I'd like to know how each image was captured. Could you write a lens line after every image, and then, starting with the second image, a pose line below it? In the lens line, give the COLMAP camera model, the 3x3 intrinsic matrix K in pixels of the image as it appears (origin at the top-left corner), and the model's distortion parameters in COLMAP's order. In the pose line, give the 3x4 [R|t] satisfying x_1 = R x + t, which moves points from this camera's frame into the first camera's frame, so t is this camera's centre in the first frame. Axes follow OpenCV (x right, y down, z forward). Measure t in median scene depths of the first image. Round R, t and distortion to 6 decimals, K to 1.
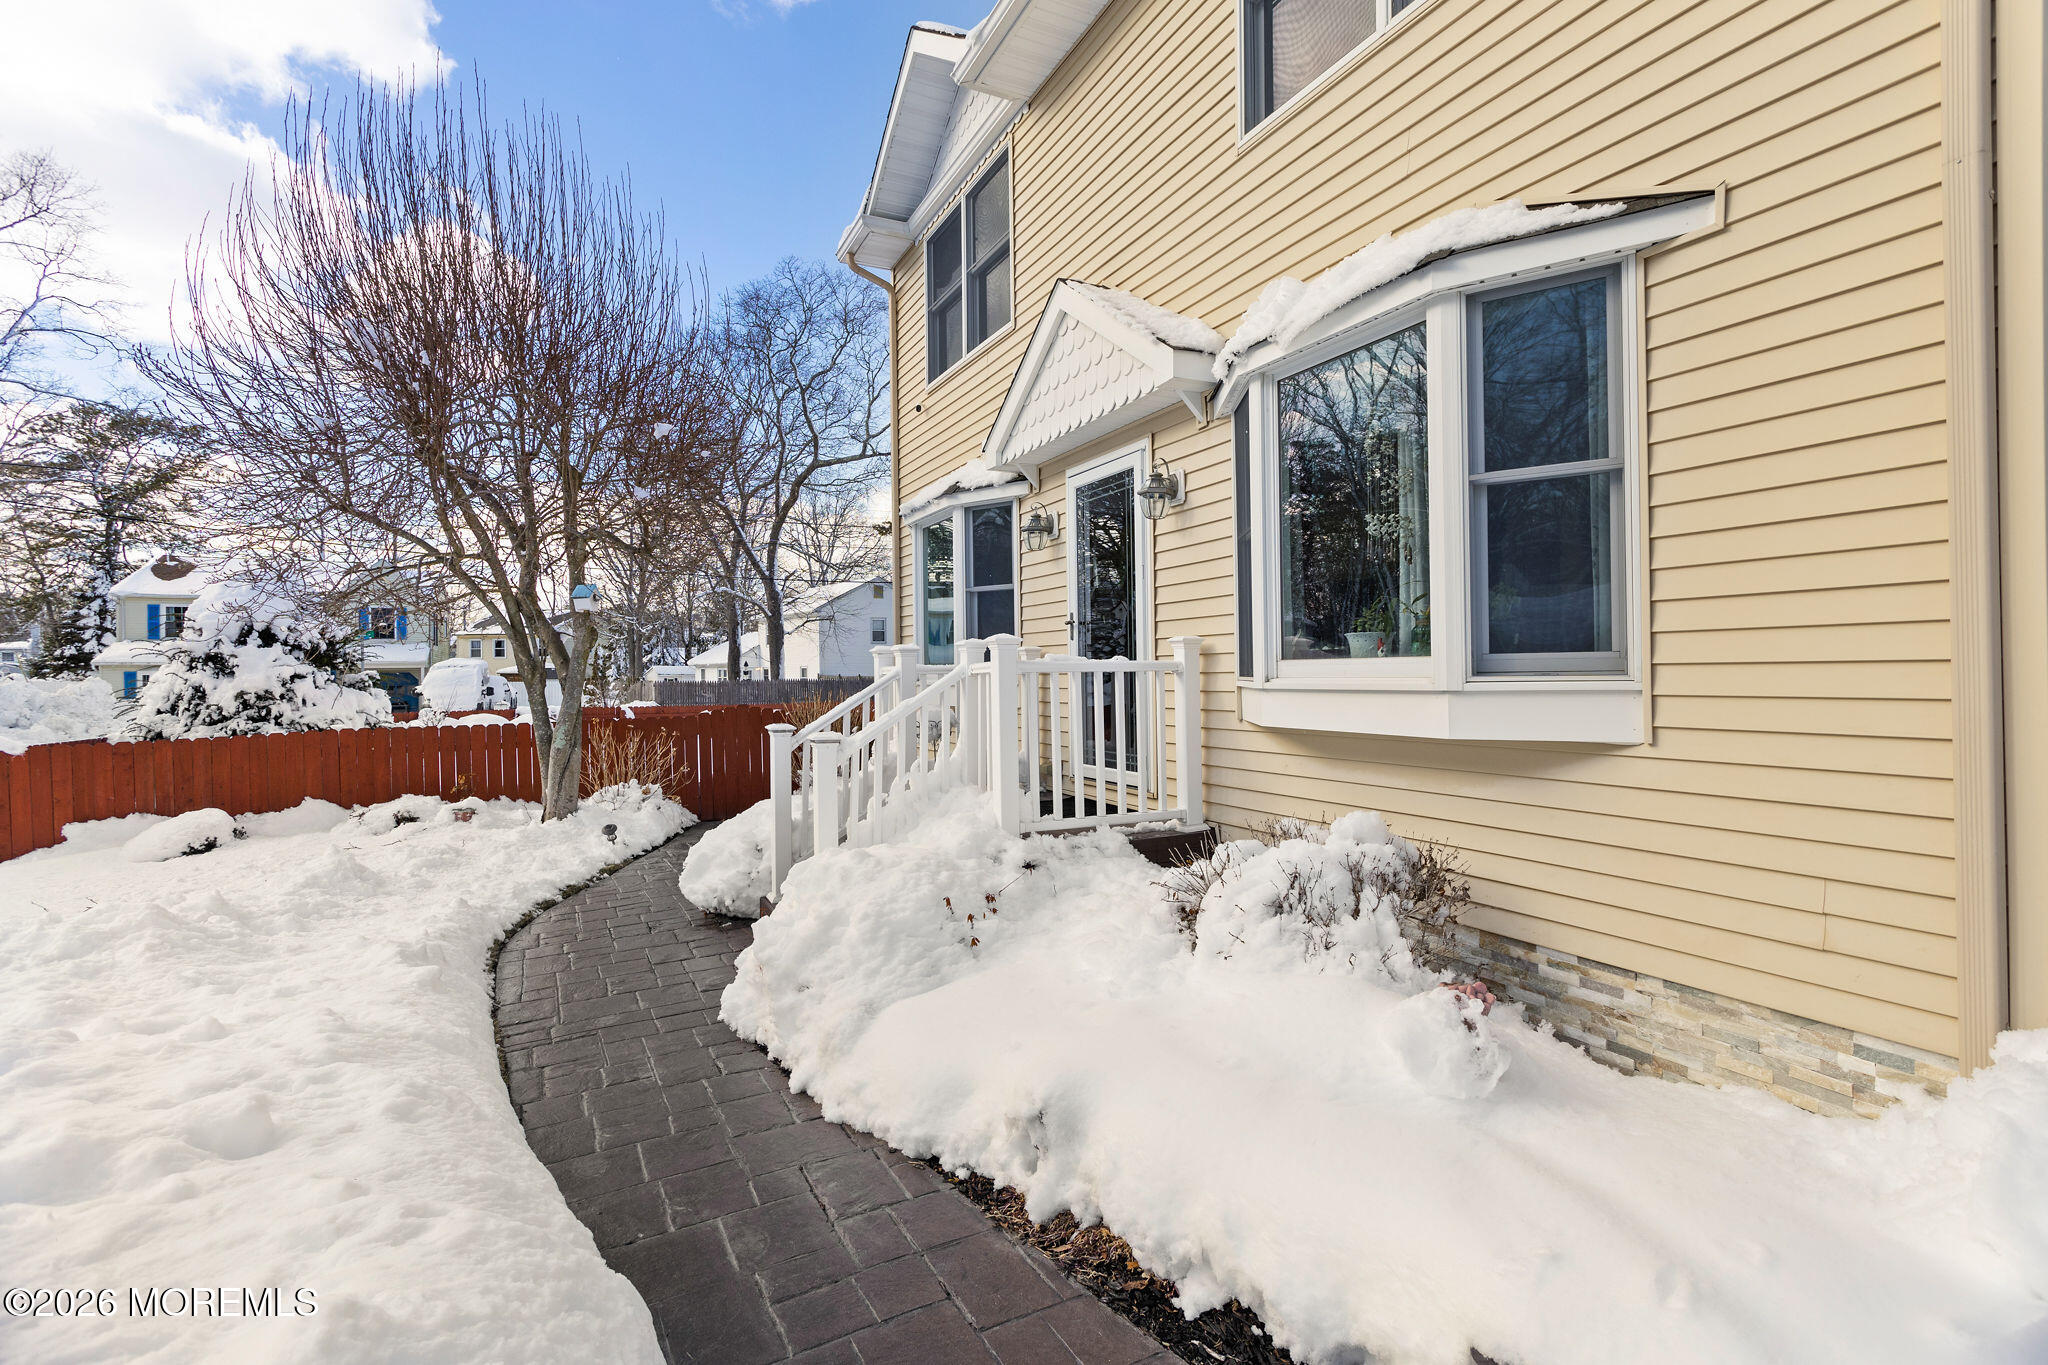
lens RADIAL K [[960.7, 0, 1017.2], [0, 960.7, 665.5], [0, 0, 1]] dist [0.000633, 0.000429]
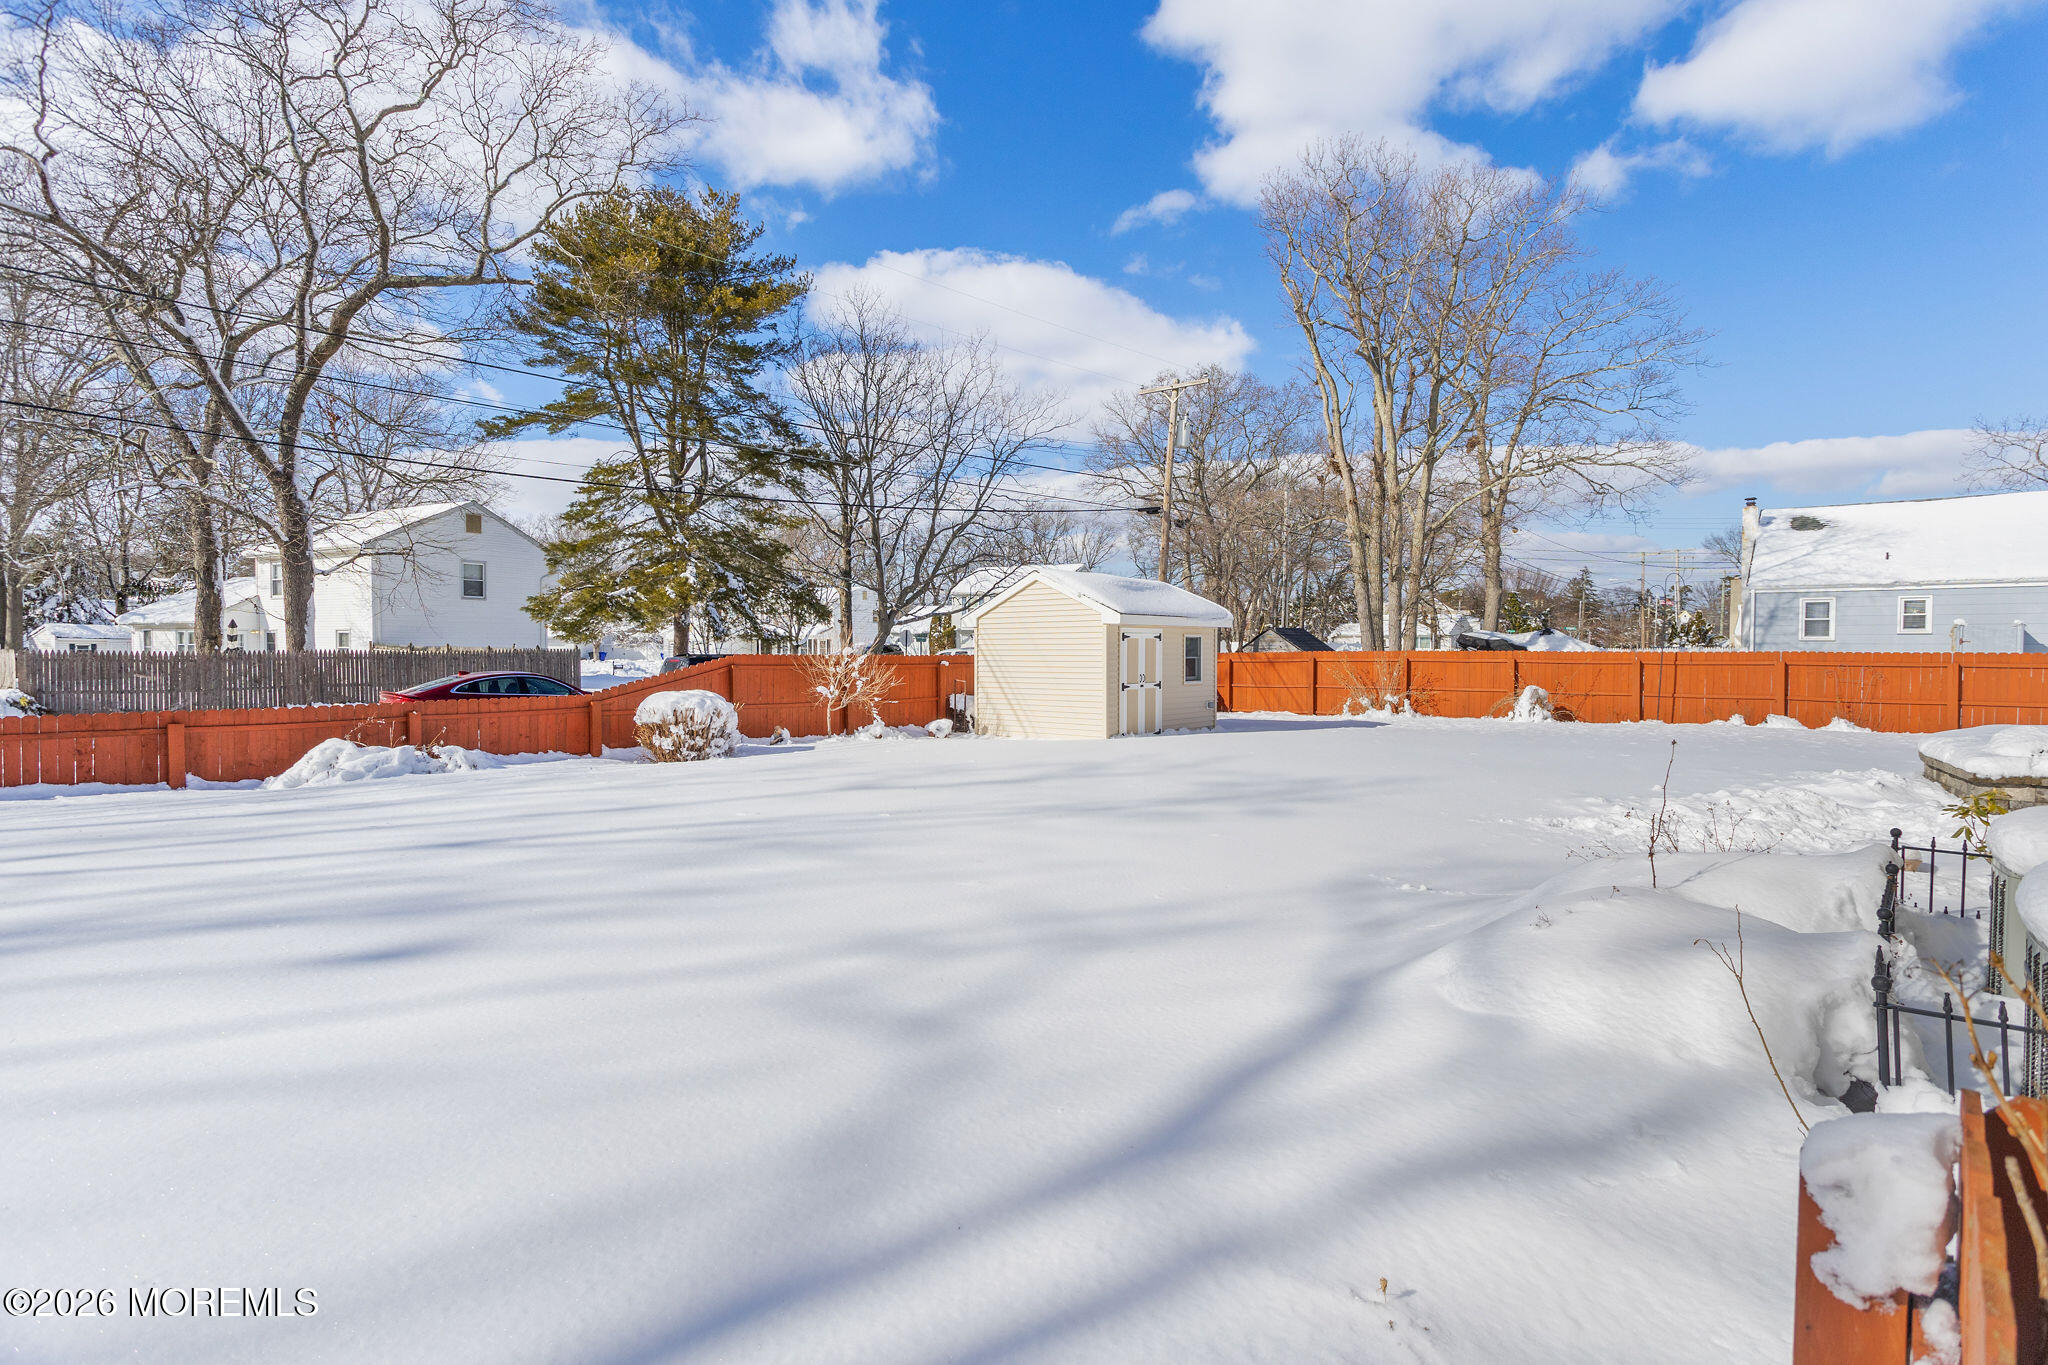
lens RADIAL K [[960.7, 0, 1019.6], [0, 960.7, 666.3], [0, 0, 1]] dist [0.000633, 0.000429]
pose [[0.917409, 0.007726, 0.397871, -0.467832], [-0.018606, 0.999551, 0.023494, 0.010480], [-0.397511, -0.028956, 0.917140, 1.671748]]
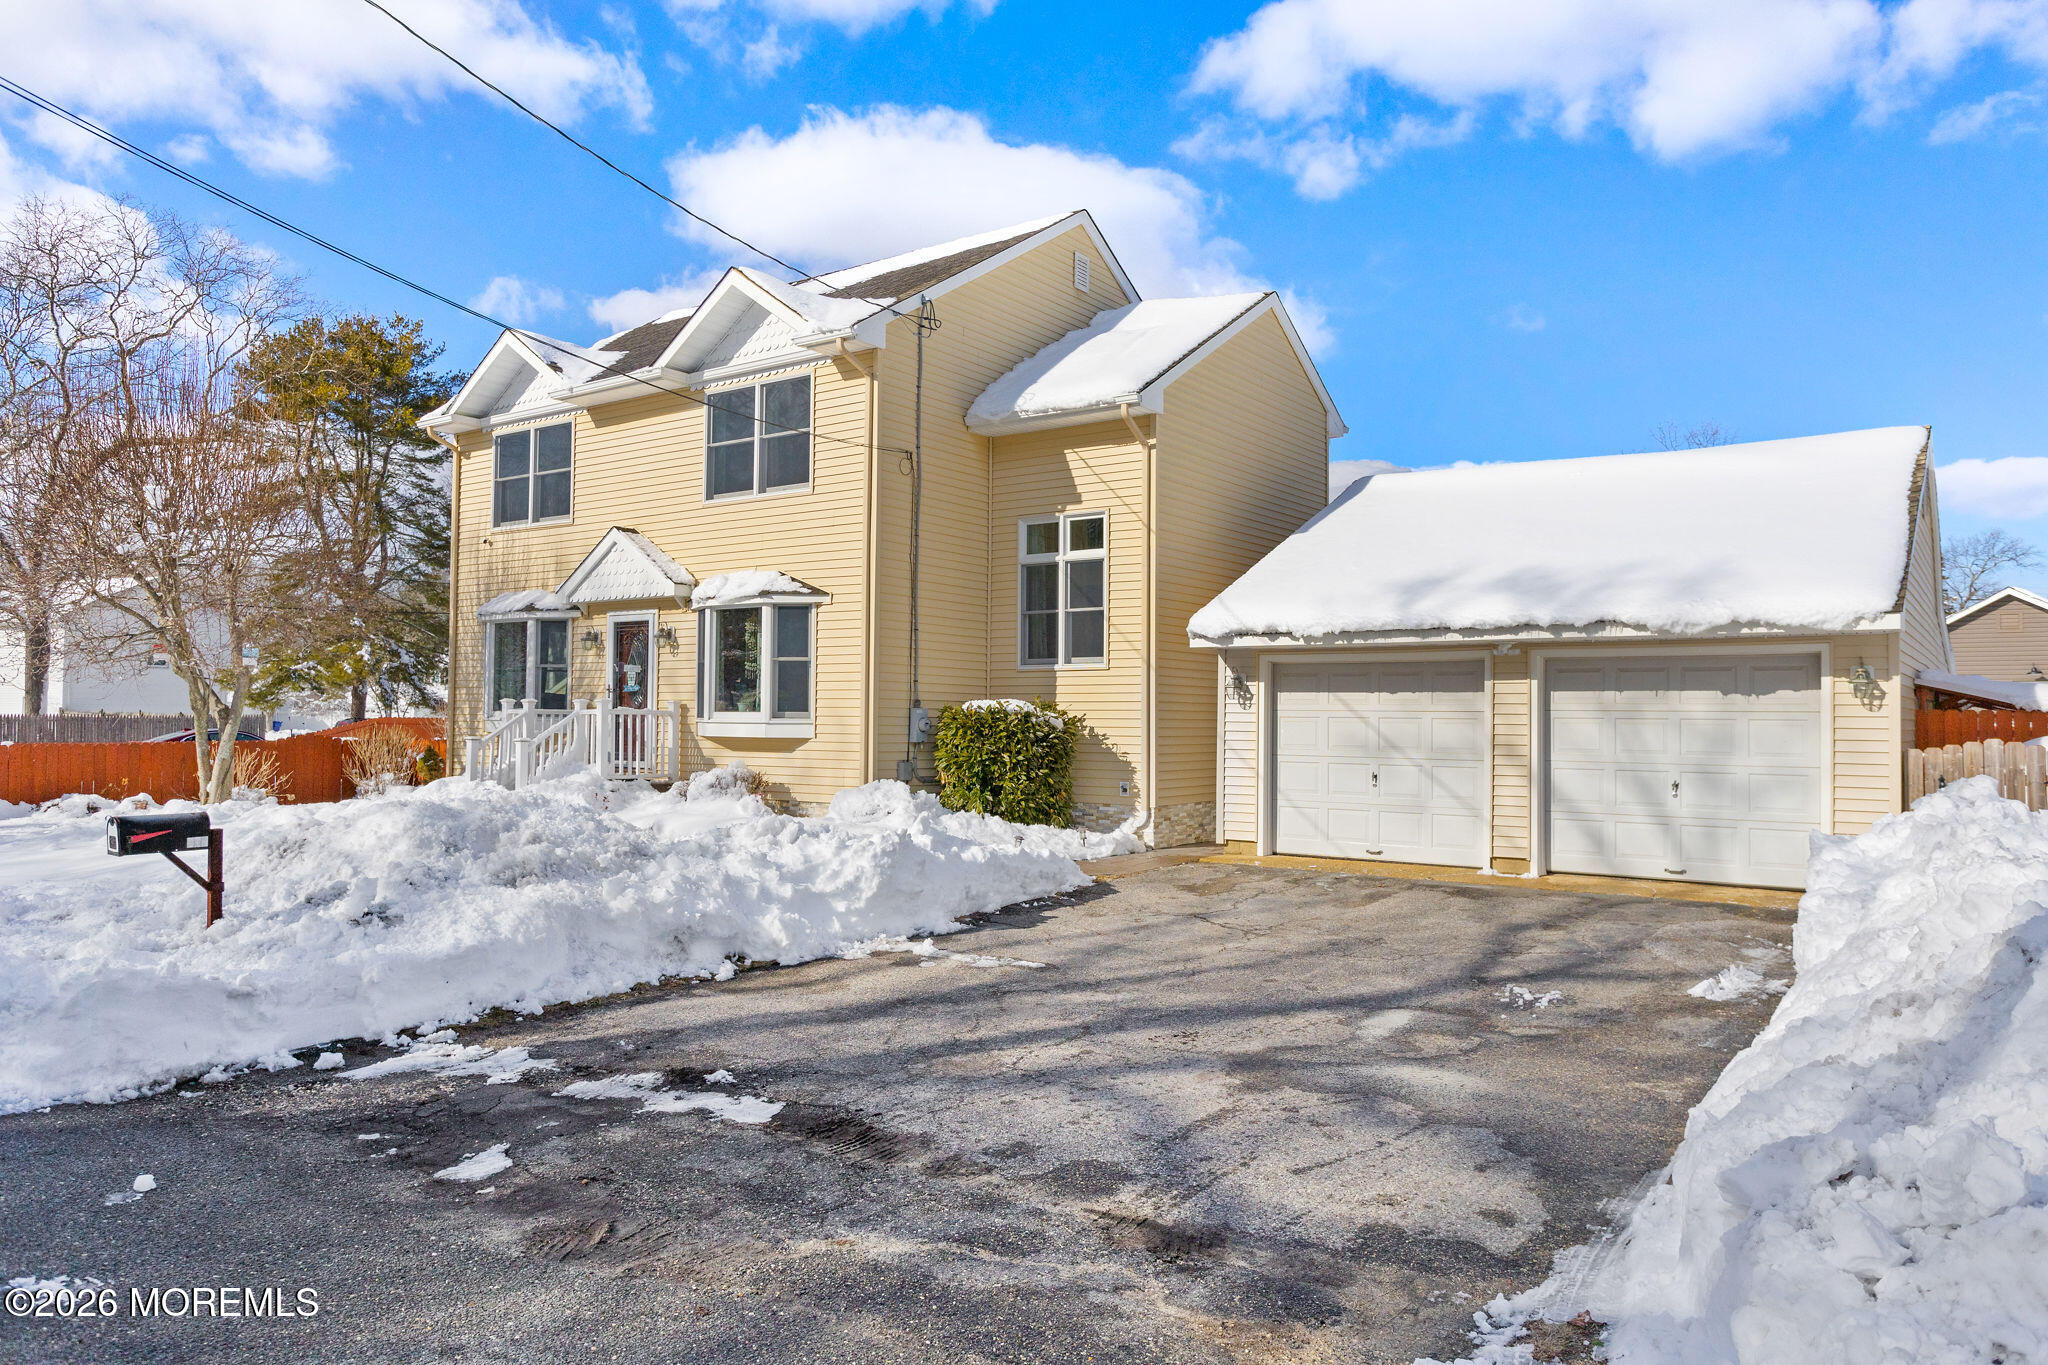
lens RADIAL K [[1377.5, 0, 1023.5], [0, 1377.5, 667.6], [0, 0, 1]] dist [0.000236, 0.004310]
pose [[0.878300, 0.036092, 0.476746, -0.529712], [-0.021939, 0.999139, -0.035223, -0.007468], [-0.477607, 0.020477, 0.878335, -1.837926]]
